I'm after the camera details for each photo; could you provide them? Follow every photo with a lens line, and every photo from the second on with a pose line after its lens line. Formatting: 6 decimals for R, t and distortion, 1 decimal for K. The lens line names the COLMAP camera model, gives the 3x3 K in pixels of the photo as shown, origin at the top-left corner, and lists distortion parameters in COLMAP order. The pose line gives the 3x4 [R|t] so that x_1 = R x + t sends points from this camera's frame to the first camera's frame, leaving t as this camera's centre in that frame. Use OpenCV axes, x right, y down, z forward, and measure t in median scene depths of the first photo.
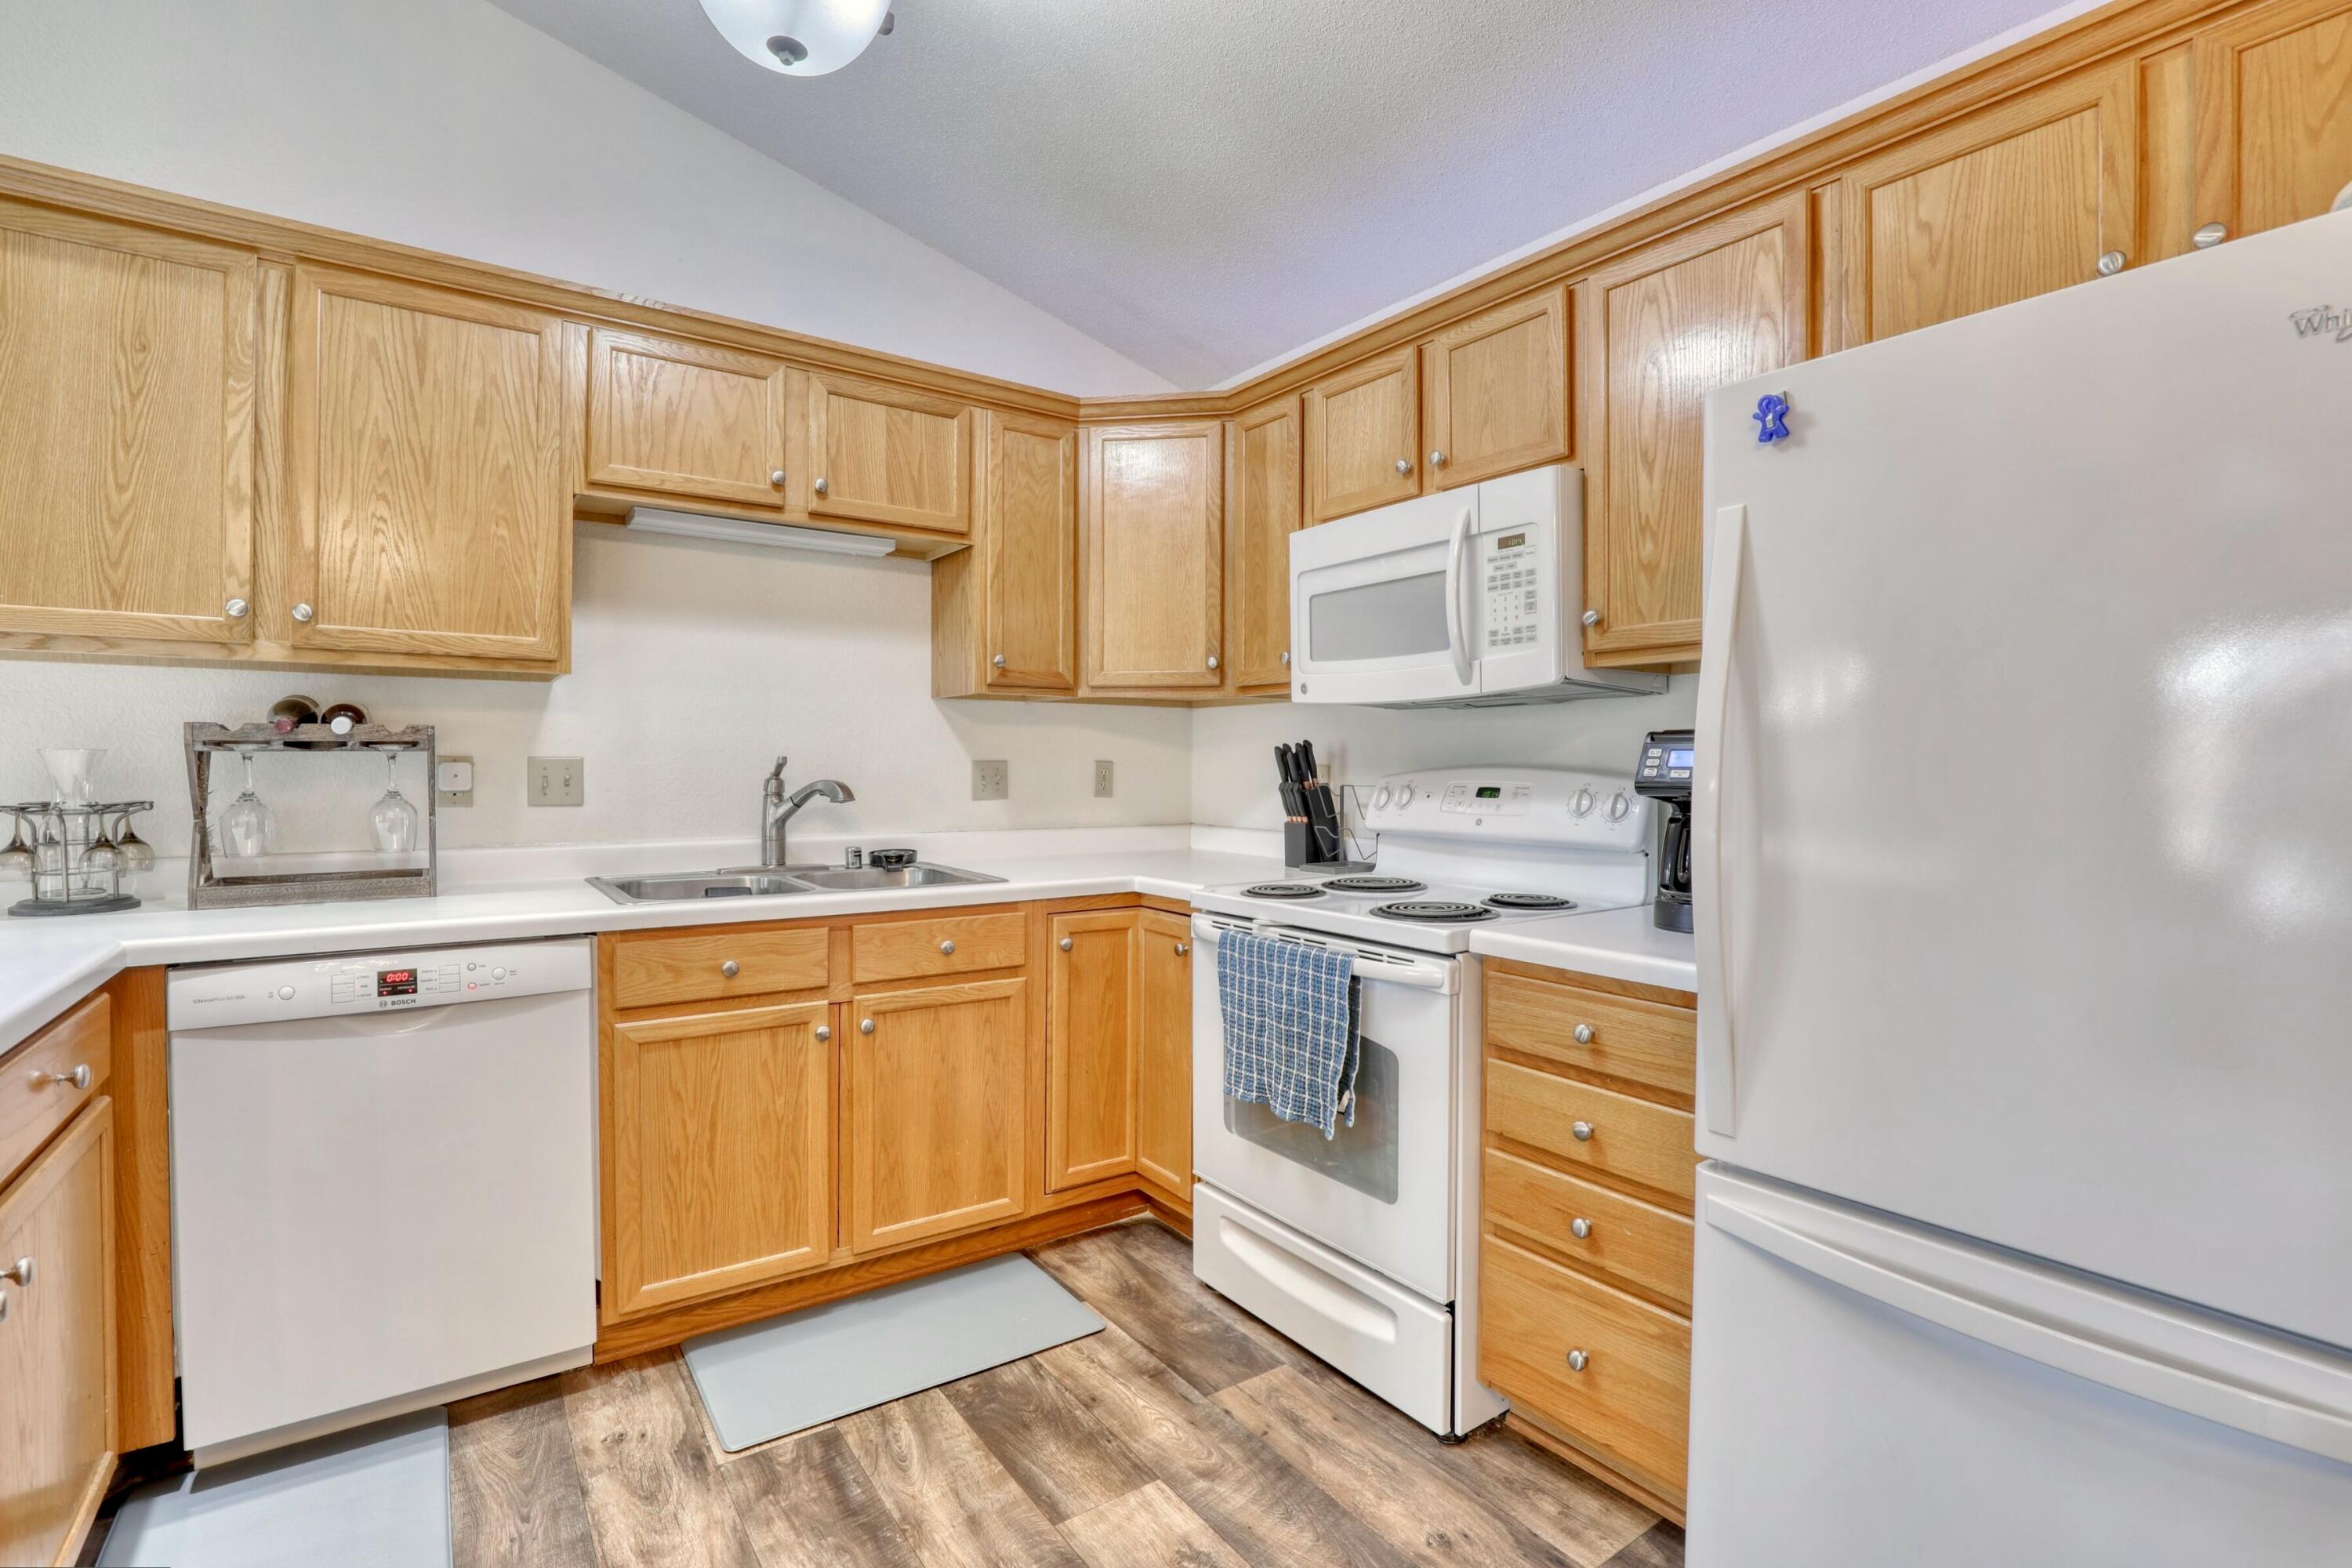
lens RADIAL K [[1083.1, 0, 1197.3], [0, 1083.1, 789.8], [0, 0, 1]] dist [-0.038166, 0.007360]
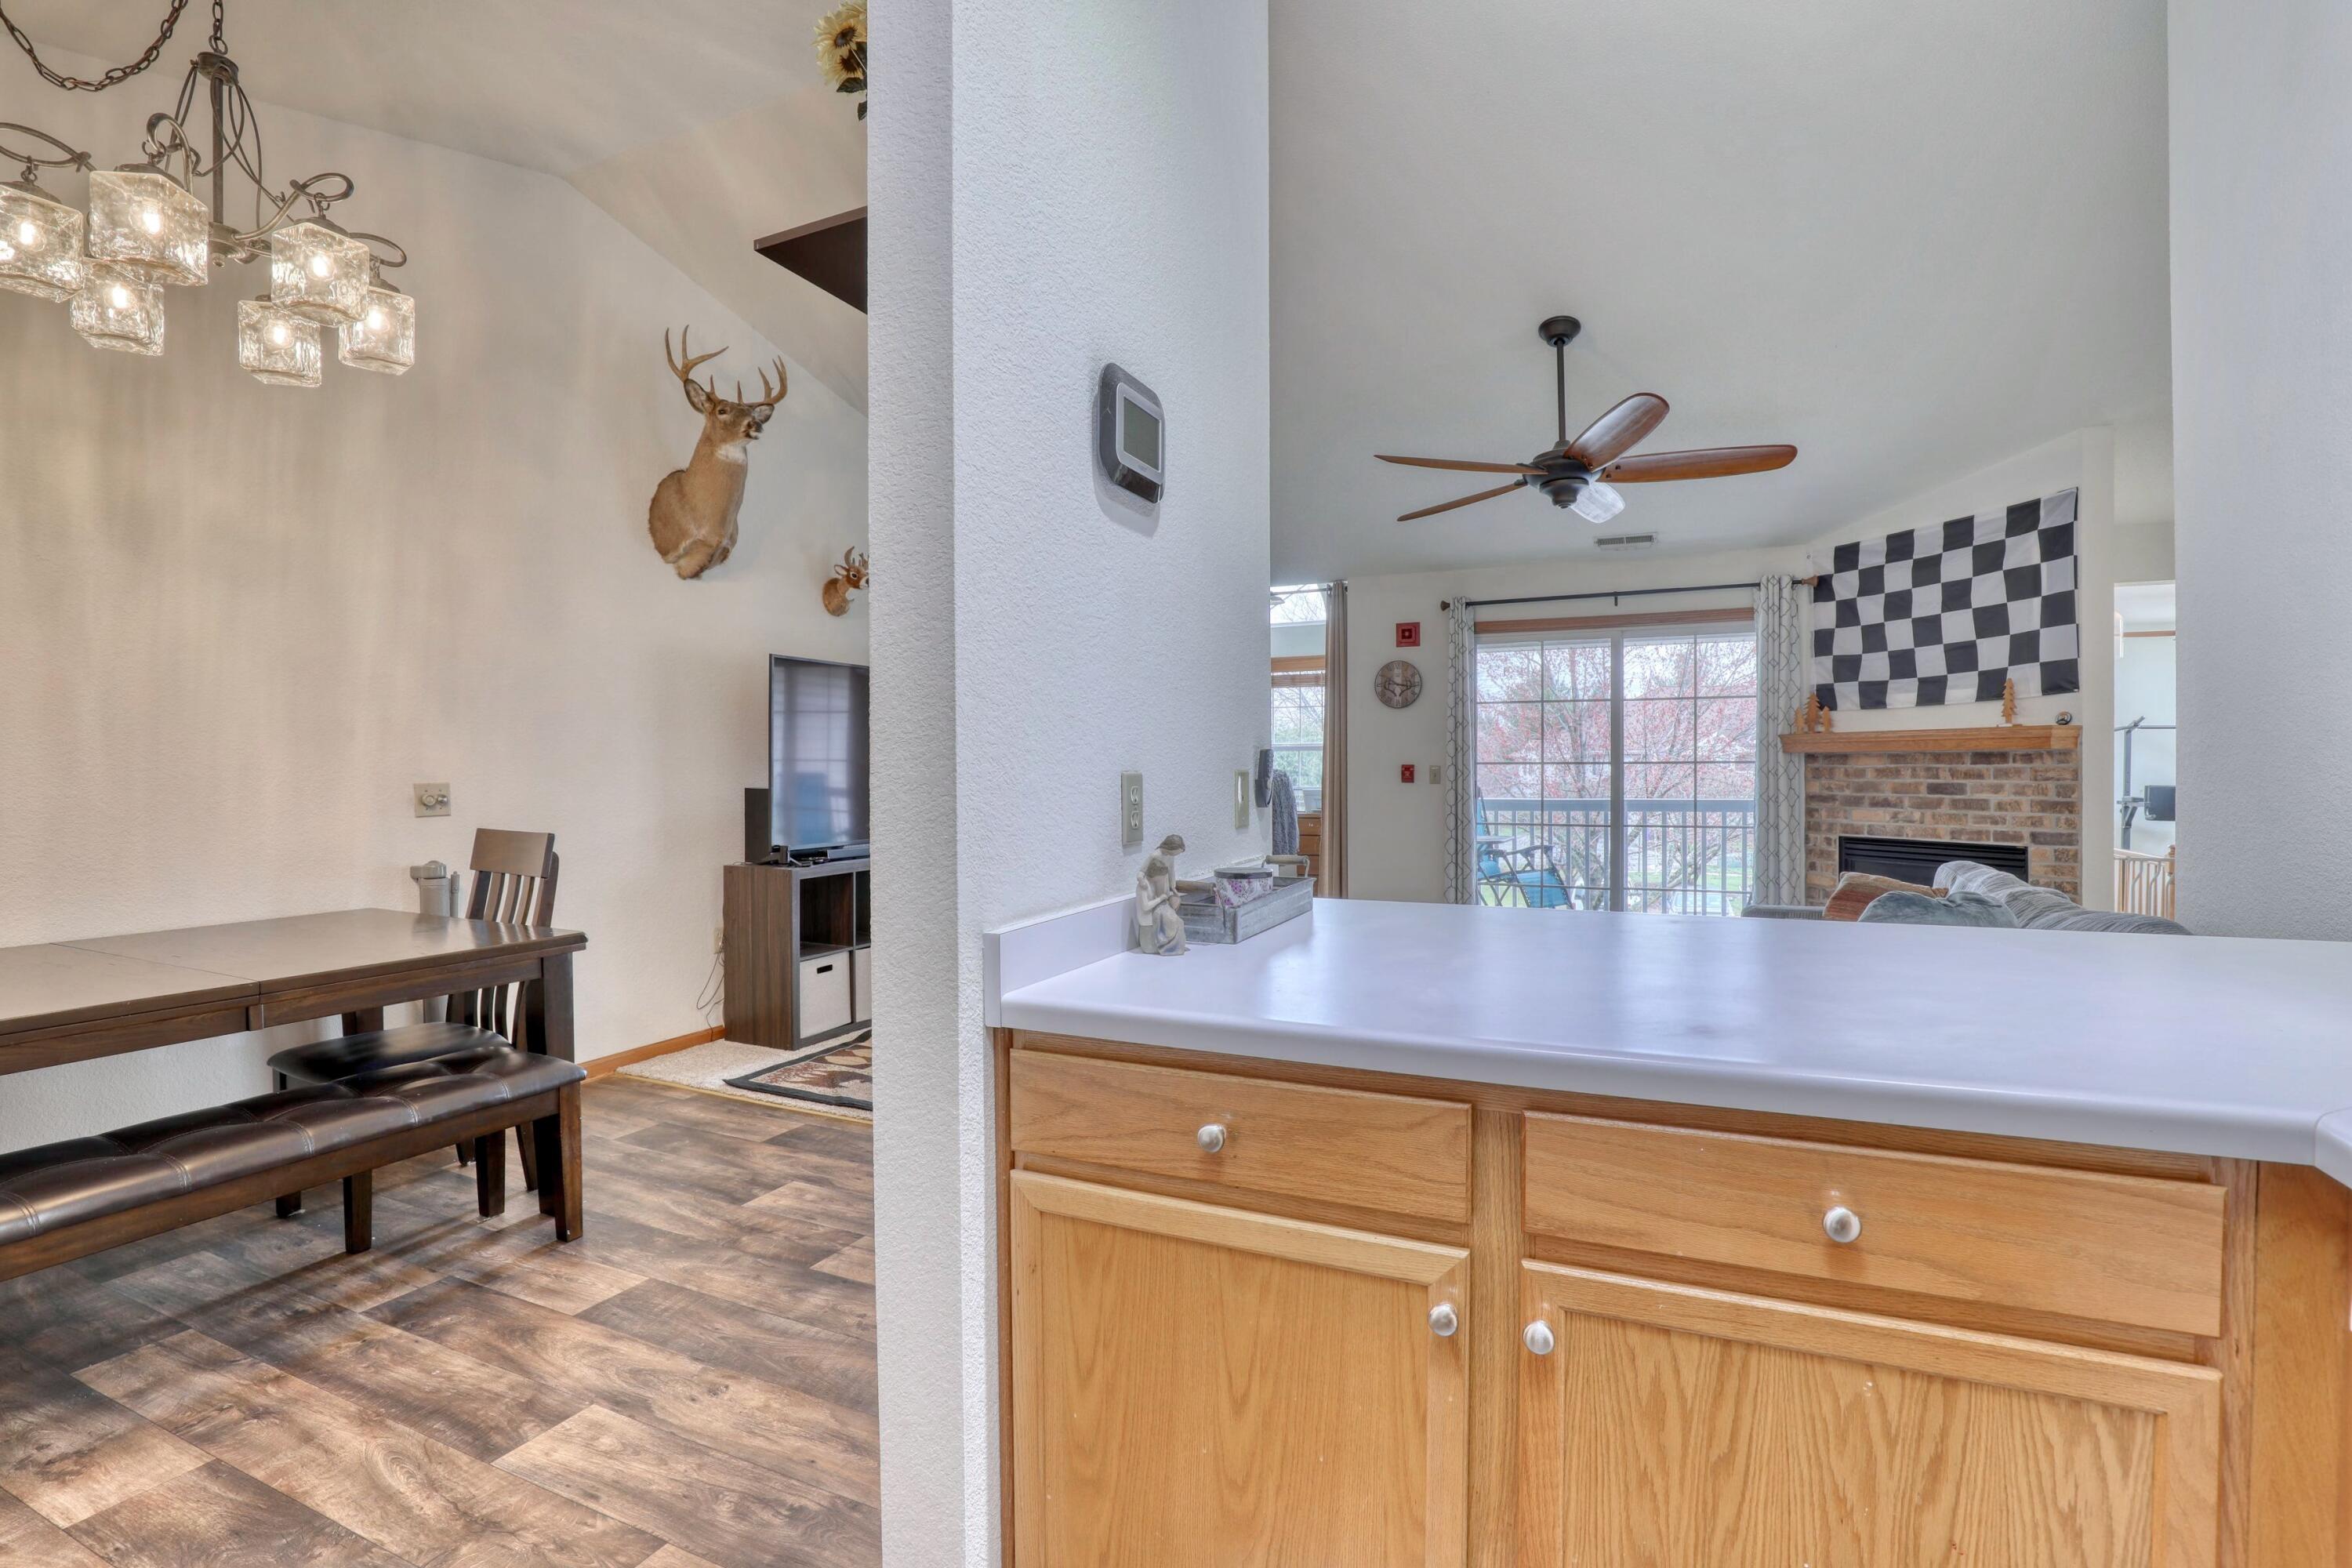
lens RADIAL K [[1083.1, 0, 1184.9], [0, 1083.1, 773.2], [0, 0, 1]] dist [-0.038166, 0.007360]
pose [[-0.872798, -0.000160, -0.488082, -0.158580], [-0.012145, 0.999697, 0.021390, -0.019172], [0.487930, 0.024597, -0.872536, 0.792801]]
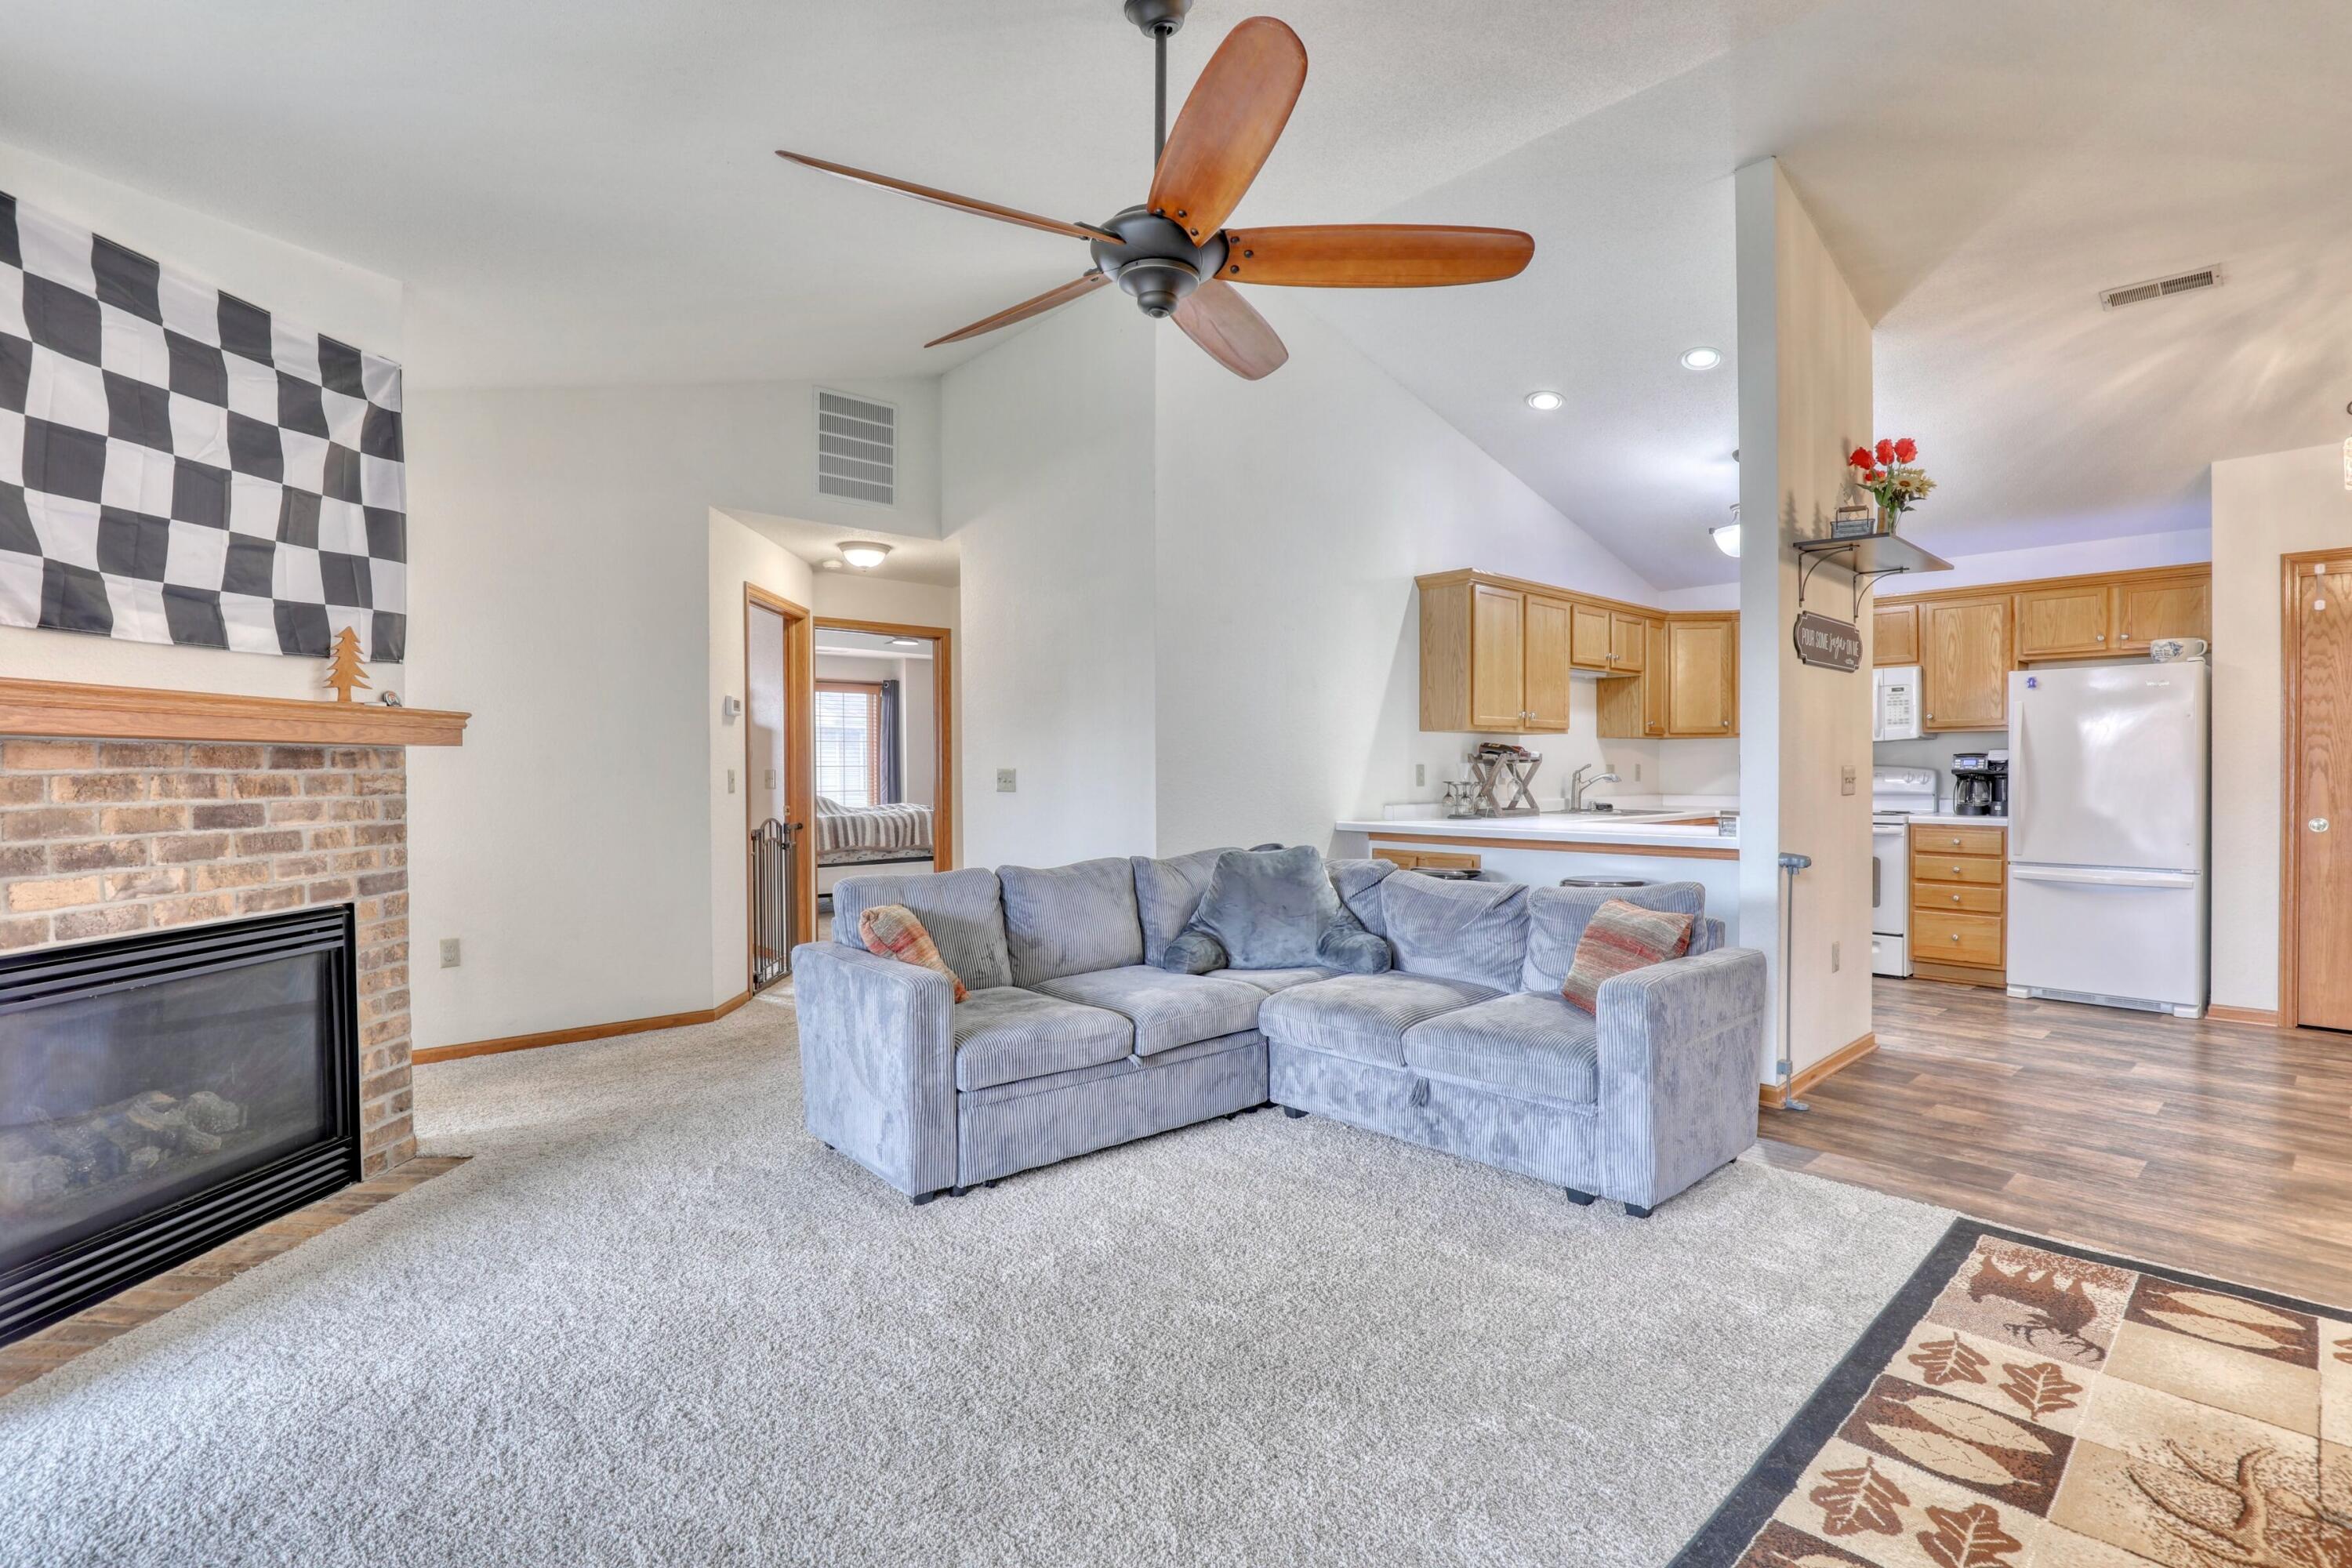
lens RADIAL K [[1083.1, 0, 1176.1], [0, 1083.1, 778.7], [0, 0, 1]] dist [-0.038166, 0.007360]
pose [[0.994446, -0.010651, 0.104705, -1.589441], [0.012121, 0.999837, -0.013412, 0.024222], [-0.104545, 0.014606, 0.994413, -1.355299]]
